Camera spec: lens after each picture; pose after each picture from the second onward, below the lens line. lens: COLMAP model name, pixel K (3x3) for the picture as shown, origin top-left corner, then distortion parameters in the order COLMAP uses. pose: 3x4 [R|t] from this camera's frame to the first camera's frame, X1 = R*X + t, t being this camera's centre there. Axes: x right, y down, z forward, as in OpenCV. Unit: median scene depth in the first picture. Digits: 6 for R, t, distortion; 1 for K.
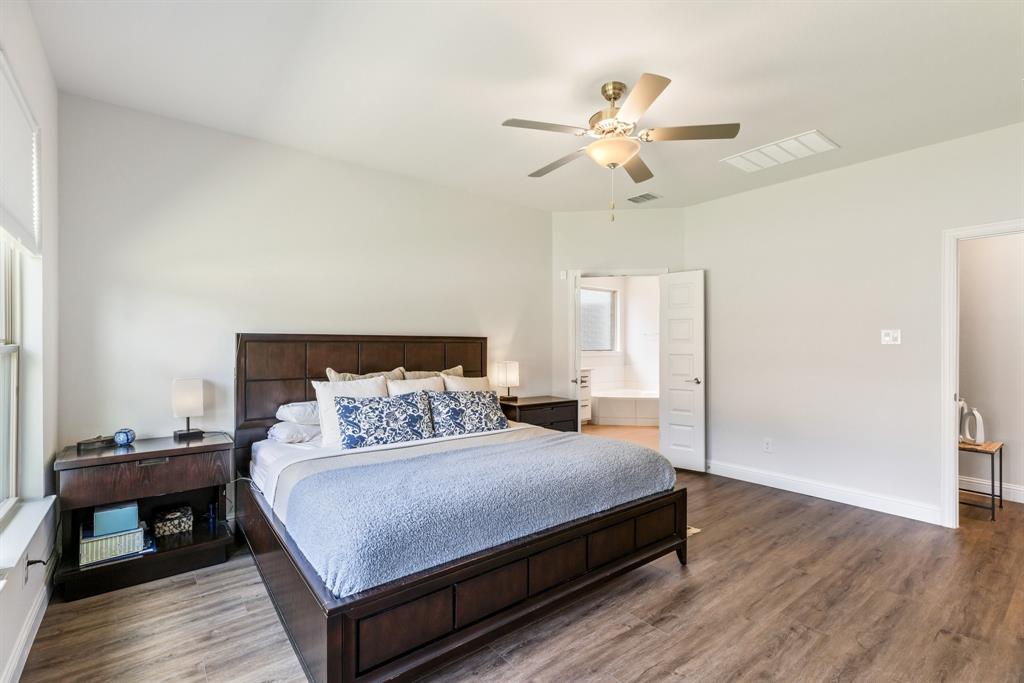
lens RADIAL K [[464.7, 0, 512.9], [0, 464.7, 345.0], [0, 0, 1]] dist [-0.001599, -0.000677]
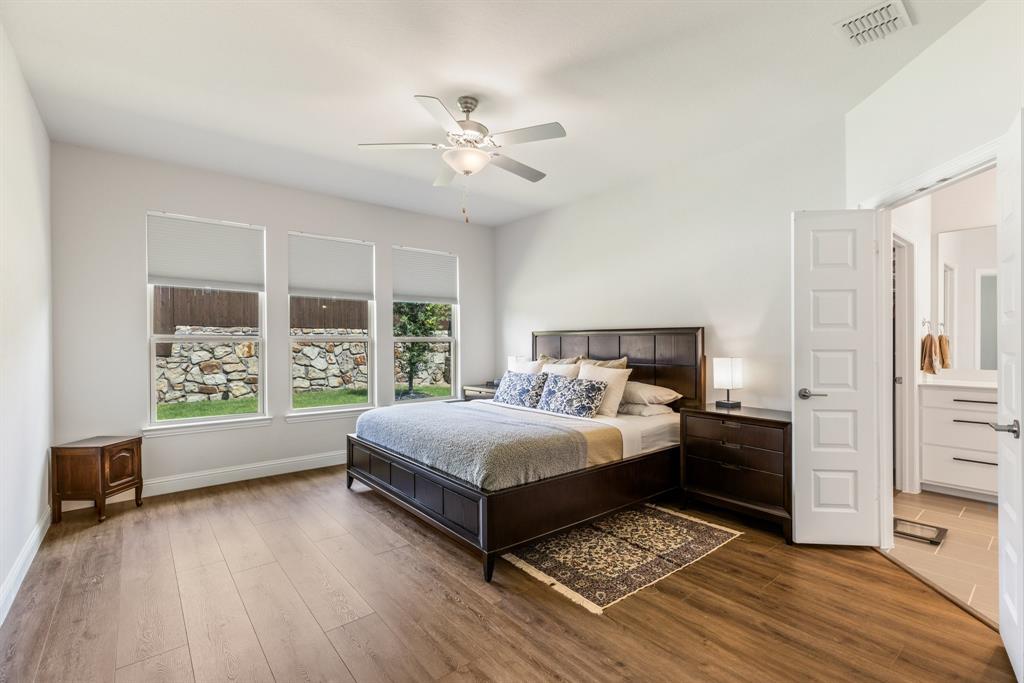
lens RADIAL K [[464.7, 0, 512.5], [0, 464.7, 342.5], [0, 0, 1]] dist [-0.001599, -0.000677]
pose [[0.014582, 0.002682, -0.999890, 1.090351], [0.006695, 0.999974, 0.002780, 0.012576], [0.999871, -0.006735, 0.014564, 0.901532]]
